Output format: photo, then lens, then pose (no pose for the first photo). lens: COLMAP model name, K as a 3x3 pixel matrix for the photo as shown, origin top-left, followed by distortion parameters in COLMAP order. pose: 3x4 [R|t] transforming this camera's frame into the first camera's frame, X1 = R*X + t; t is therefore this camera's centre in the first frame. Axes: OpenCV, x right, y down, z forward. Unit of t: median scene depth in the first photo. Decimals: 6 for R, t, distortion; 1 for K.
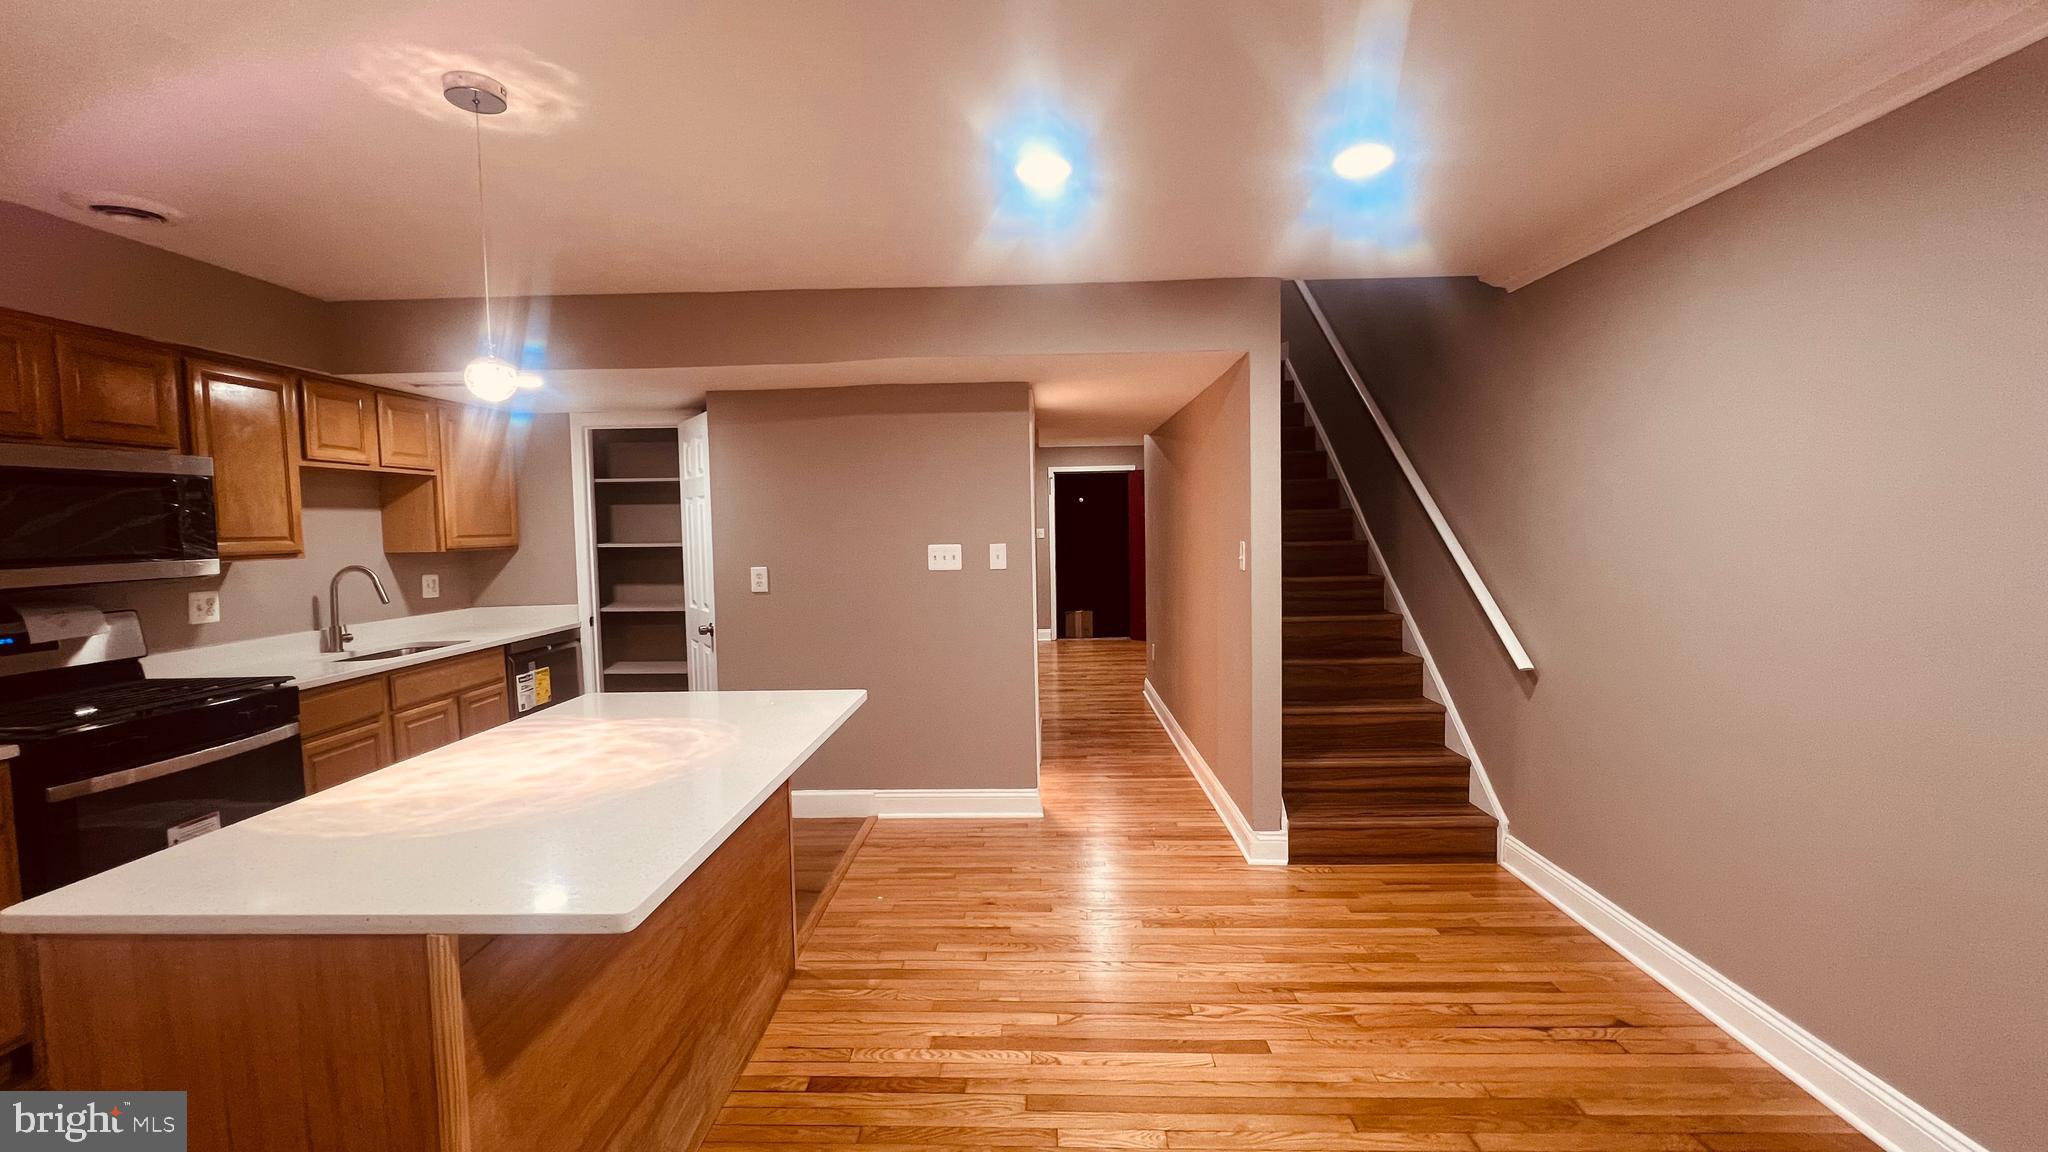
lens RADIAL K [[823.1, 0, 1016.5], [0, 823.1, 571.0], [0, 0, 1]] dist [-0.000778, 0.000576]
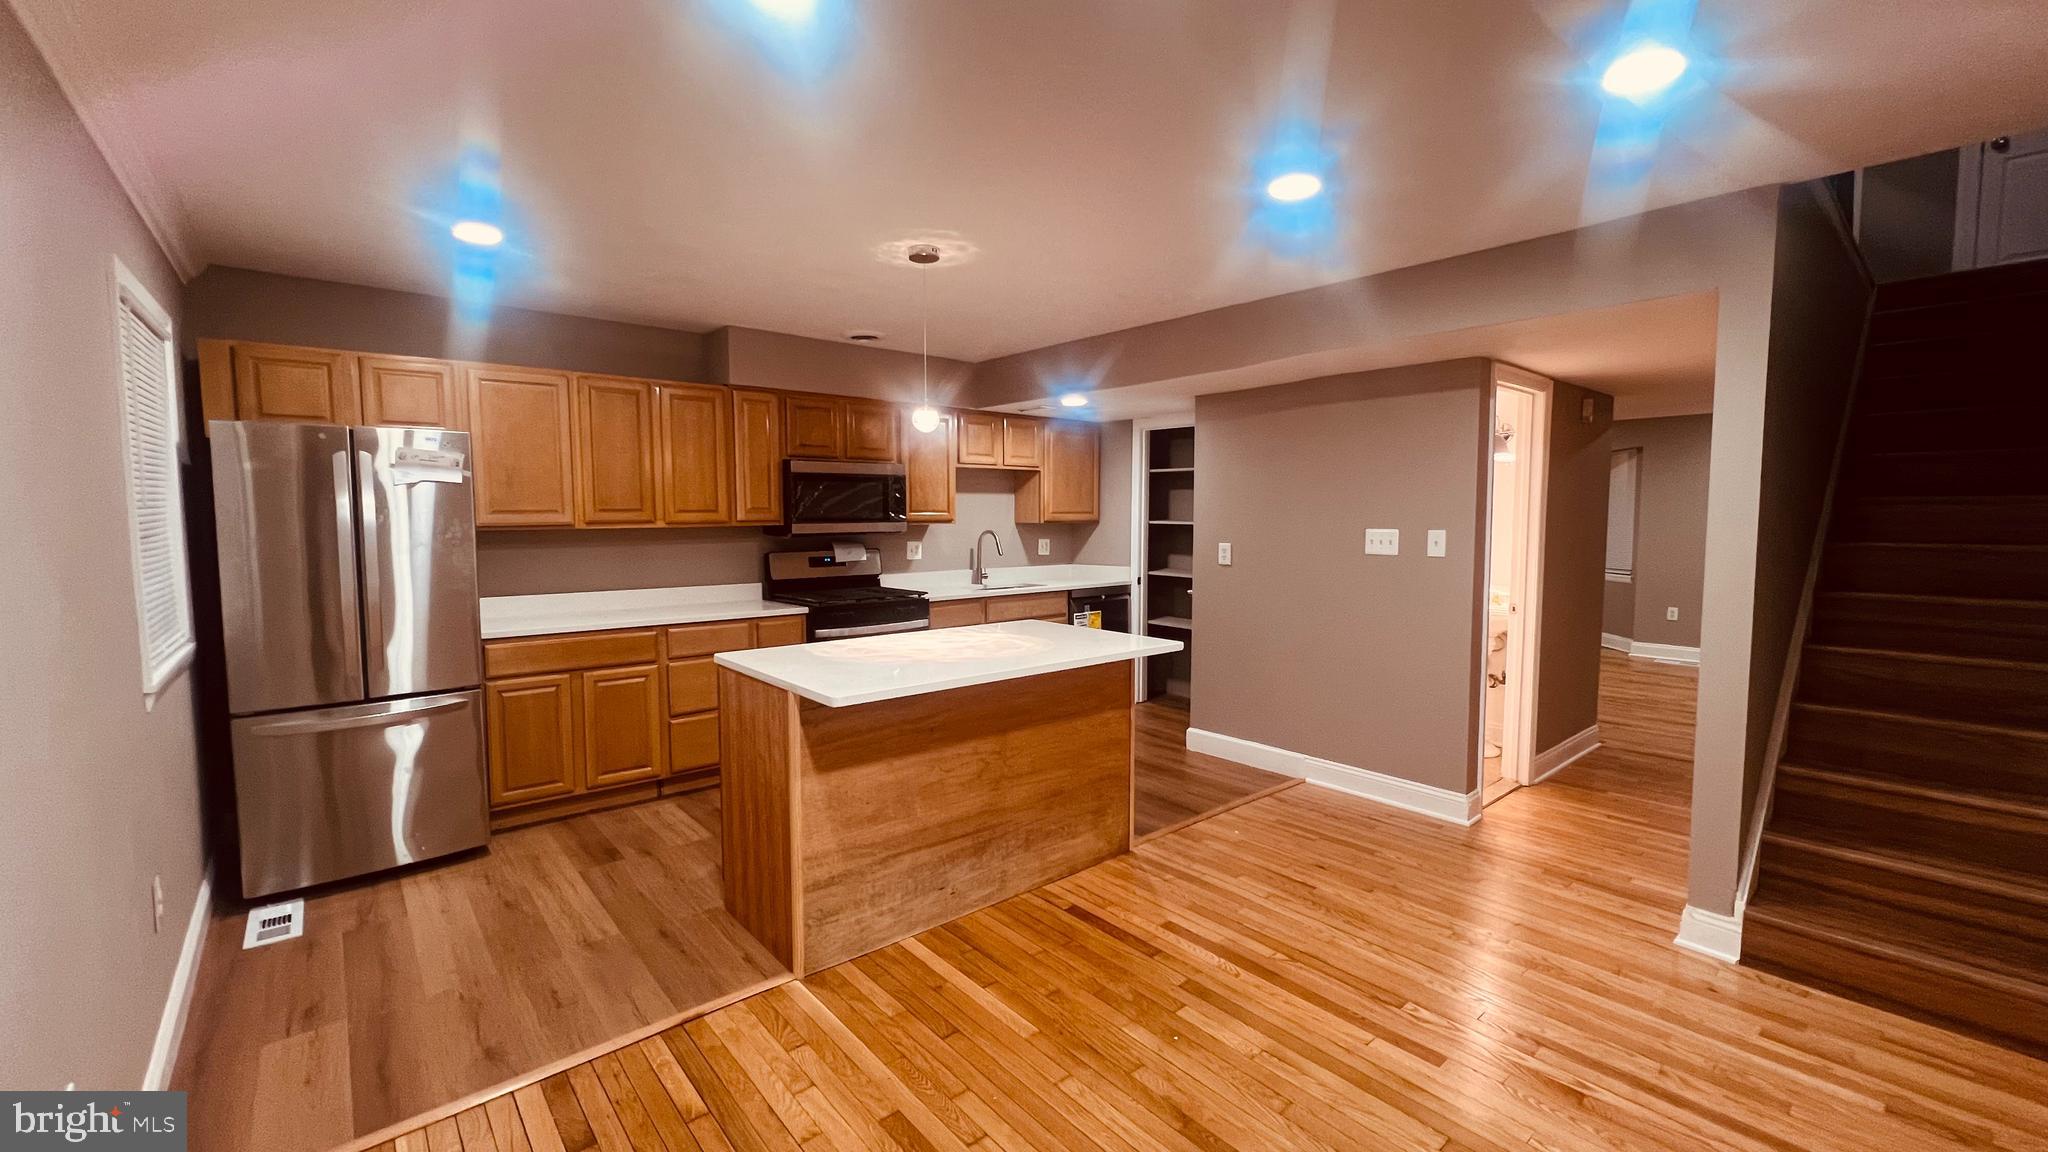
lens RADIAL K [[823.1, 0, 1016.5], [0, 823.1, 571.0], [0, 0, 1]] dist [-0.000778, 0.000576]
pose [[0.669939, 0.070539, -0.739057, 0.419536], [-0.054747, 0.997460, 0.045575, -0.003021], [0.740395, 0.009929, 0.672099, -0.006715]]
